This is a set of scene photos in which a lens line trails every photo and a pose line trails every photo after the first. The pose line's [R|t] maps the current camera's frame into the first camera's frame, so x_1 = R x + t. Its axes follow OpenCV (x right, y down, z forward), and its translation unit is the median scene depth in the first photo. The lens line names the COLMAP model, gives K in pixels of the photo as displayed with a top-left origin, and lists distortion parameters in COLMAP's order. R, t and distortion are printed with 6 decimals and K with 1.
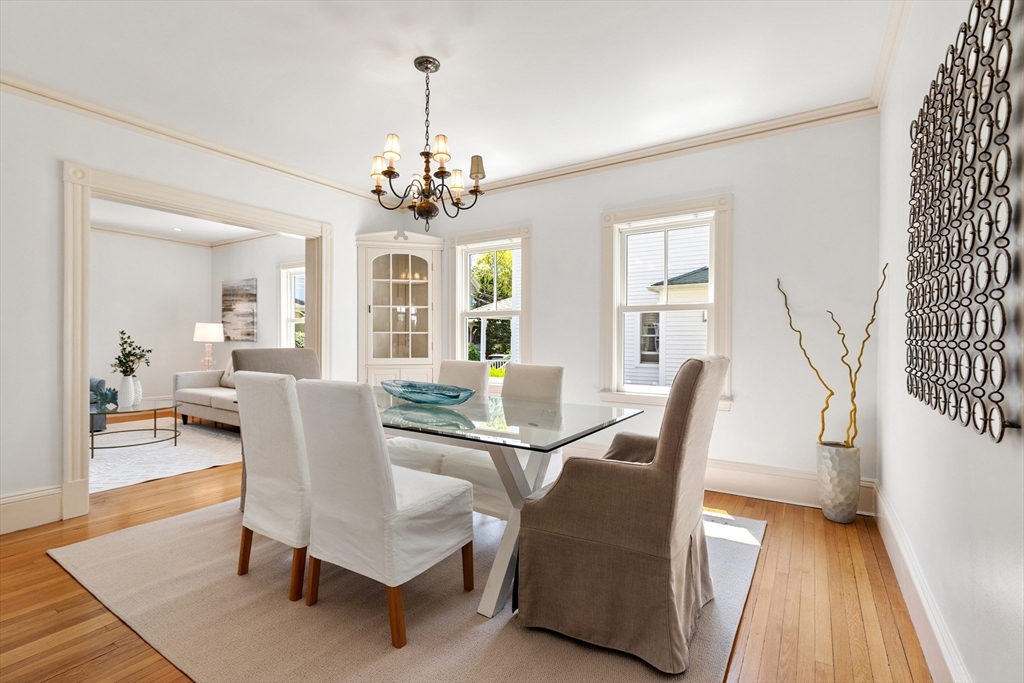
lens RADIAL K [[467.2, 0, 507.5], [0, 467.2, 343.0], [0, 0, 1]] dist [0.002592, 0.000213]
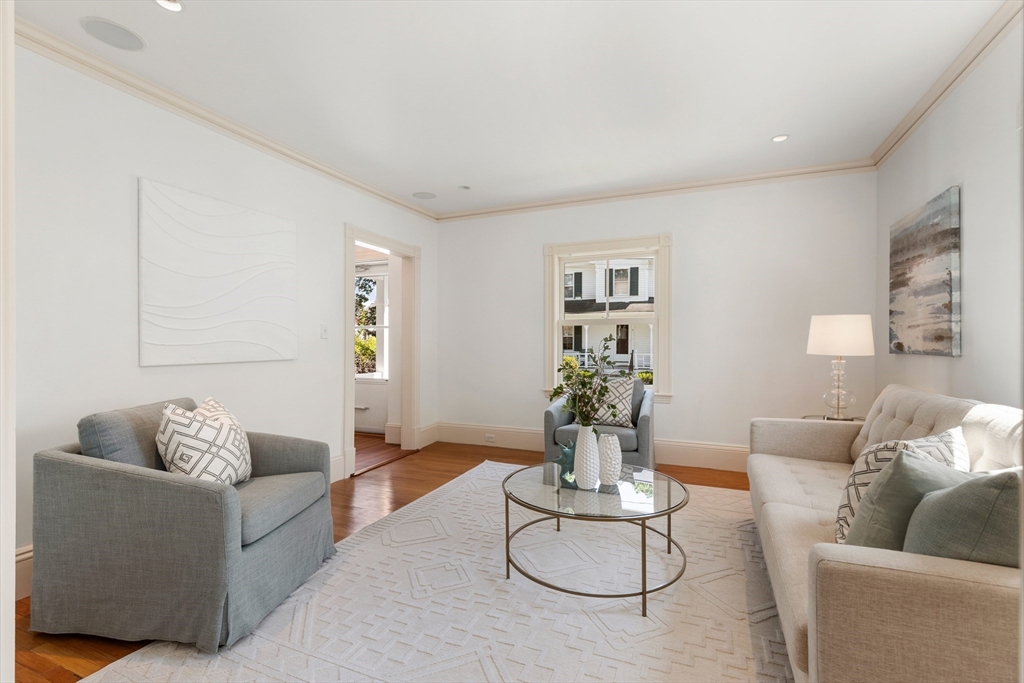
lens RADIAL K [[467.2, 0, 507.5], [0, 467.2, 343.0], [0, 0, 1]] dist [0.002592, 0.000213]
pose [[0.175297, -0.009374, -0.984471, -0.233011], [-0.006518, 0.999922, -0.010682, -0.007688], [0.984494, 0.008289, 0.175222, 0.574170]]
